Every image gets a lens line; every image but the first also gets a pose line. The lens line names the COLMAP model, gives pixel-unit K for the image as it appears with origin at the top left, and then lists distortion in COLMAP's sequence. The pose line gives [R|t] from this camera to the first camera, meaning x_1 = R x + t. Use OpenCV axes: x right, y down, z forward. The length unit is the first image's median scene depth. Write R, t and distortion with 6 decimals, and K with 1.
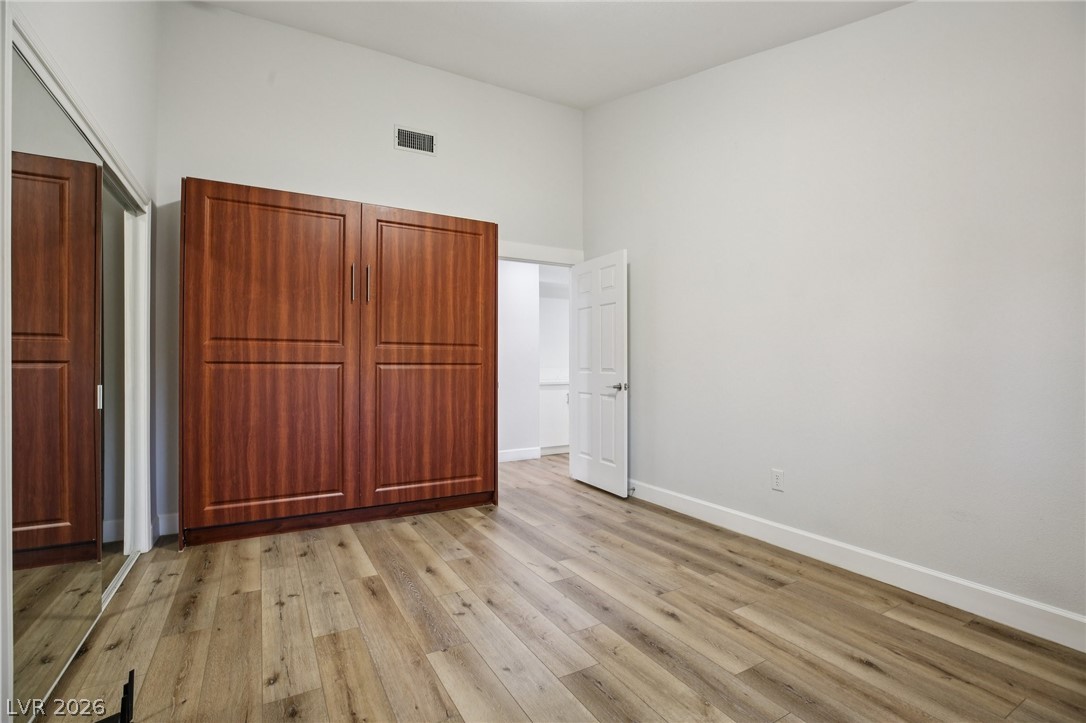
lens RADIAL K [[498.8, 0, 543.2], [0, 498.8, 363.1], [0, 0, 1]] dist [-0.038249, 0.010829]
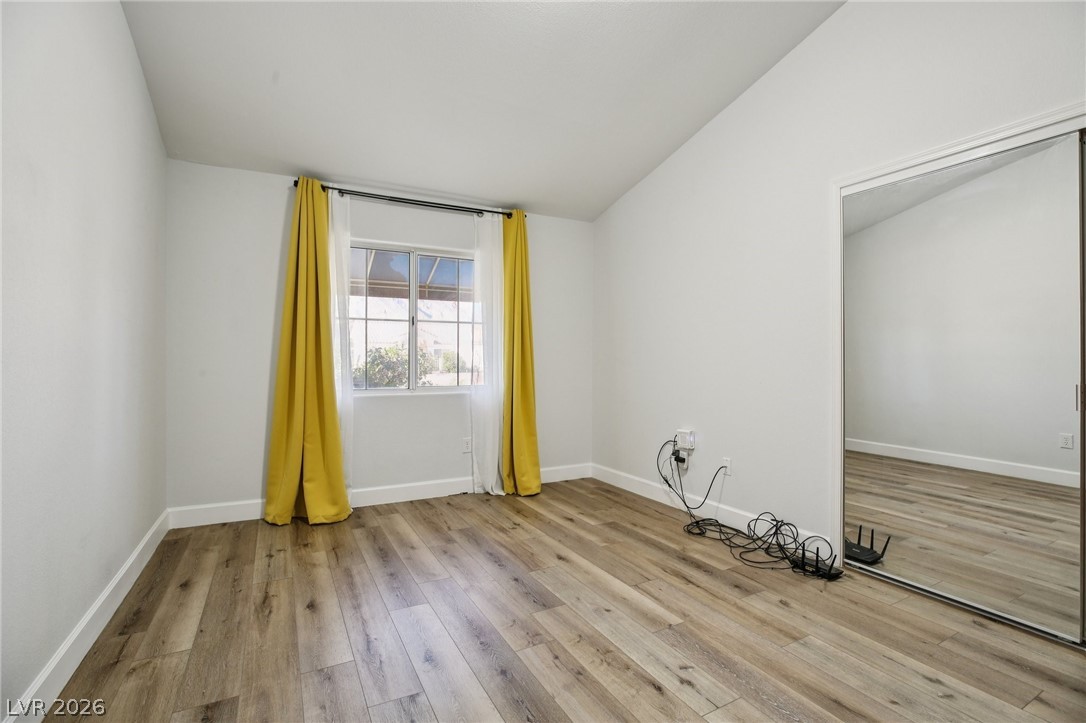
lens RADIAL K [[498.8, 0, 543.4], [0, 498.8, 361.7], [0, 0, 1]] dist [-0.038249, 0.010829]
pose [[-0.999653, -0.000822, 0.026334, 0.046010], [-0.000900, 0.999995, -0.002928, 0.006249], [-0.026332, -0.002951, -0.999649, 1.885592]]
